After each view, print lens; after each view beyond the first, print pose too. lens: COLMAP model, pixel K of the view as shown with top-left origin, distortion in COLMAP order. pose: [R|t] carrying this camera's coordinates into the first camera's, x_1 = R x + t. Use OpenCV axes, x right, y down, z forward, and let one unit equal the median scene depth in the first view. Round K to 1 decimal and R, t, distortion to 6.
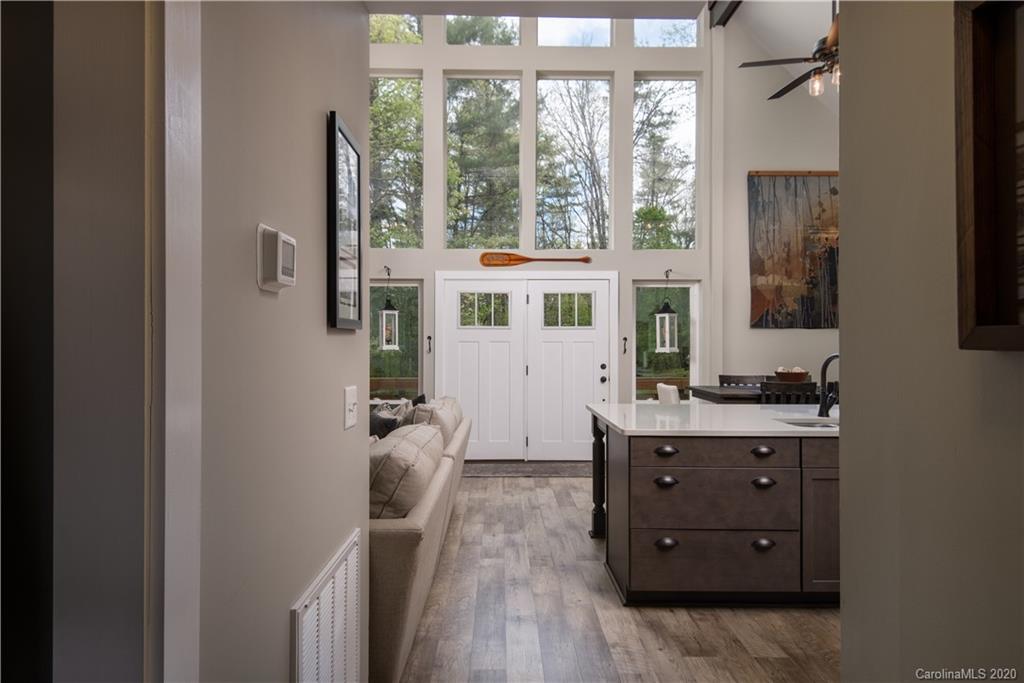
lens RADIAL K [[591.7, 0, 514.3], [0, 591.7, 338.1], [0, 0, 1]] dist [0.023120, -0.007549]
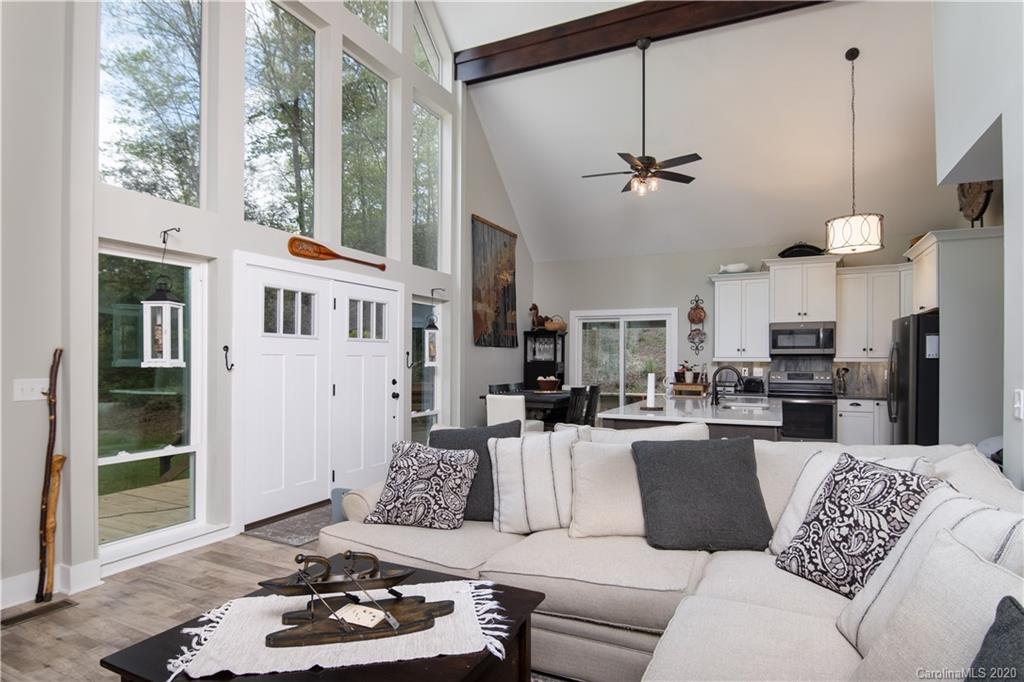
lens RADIAL K [[538.5, 0, 515.7], [0, 538.5, 362.0], [0, 0, 1]] dist [0.006381, -0.011839]
pose [[0.444539, -0.004333, 0.895749, -0.537802], [-0.015304, 0.999806, 0.012431, 0.001979], [-0.895629, -0.019234, 0.444386, 0.438576]]
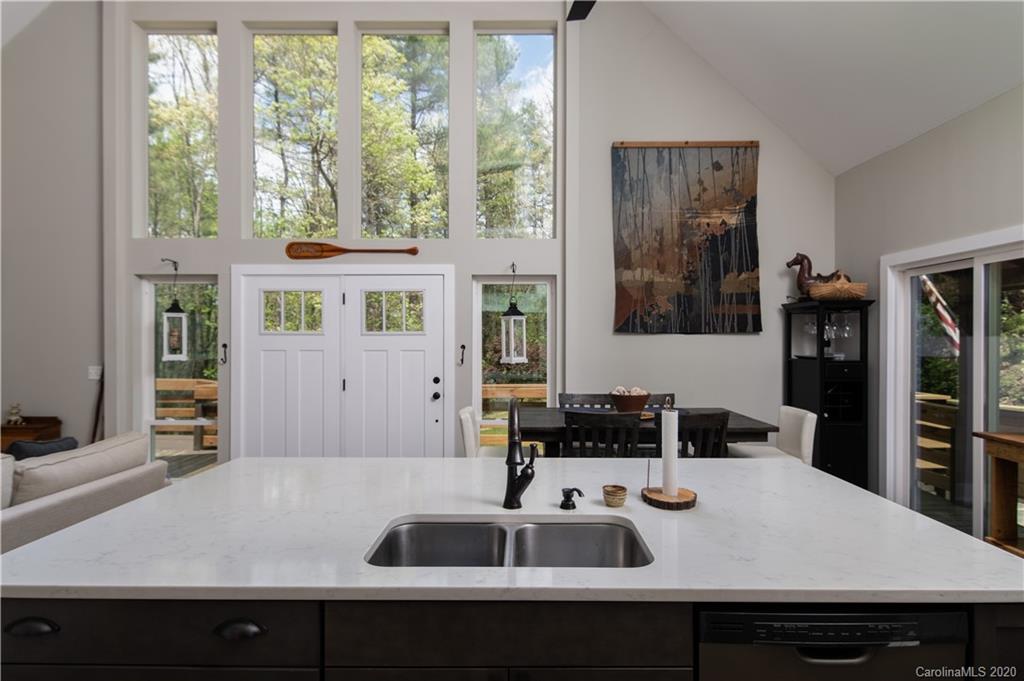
lens RADIAL K [[538.5, 0, 512.0], [0, 538.5, 333.6], [0, 0, 1]] dist [0.006381, -0.011839]
pose [[0.999771, -0.000565, -0.021372, 0.271850], [0.000670, 0.999988, 0.004889, -0.020658], [0.021369, -0.004903, 0.999760, 0.254814]]
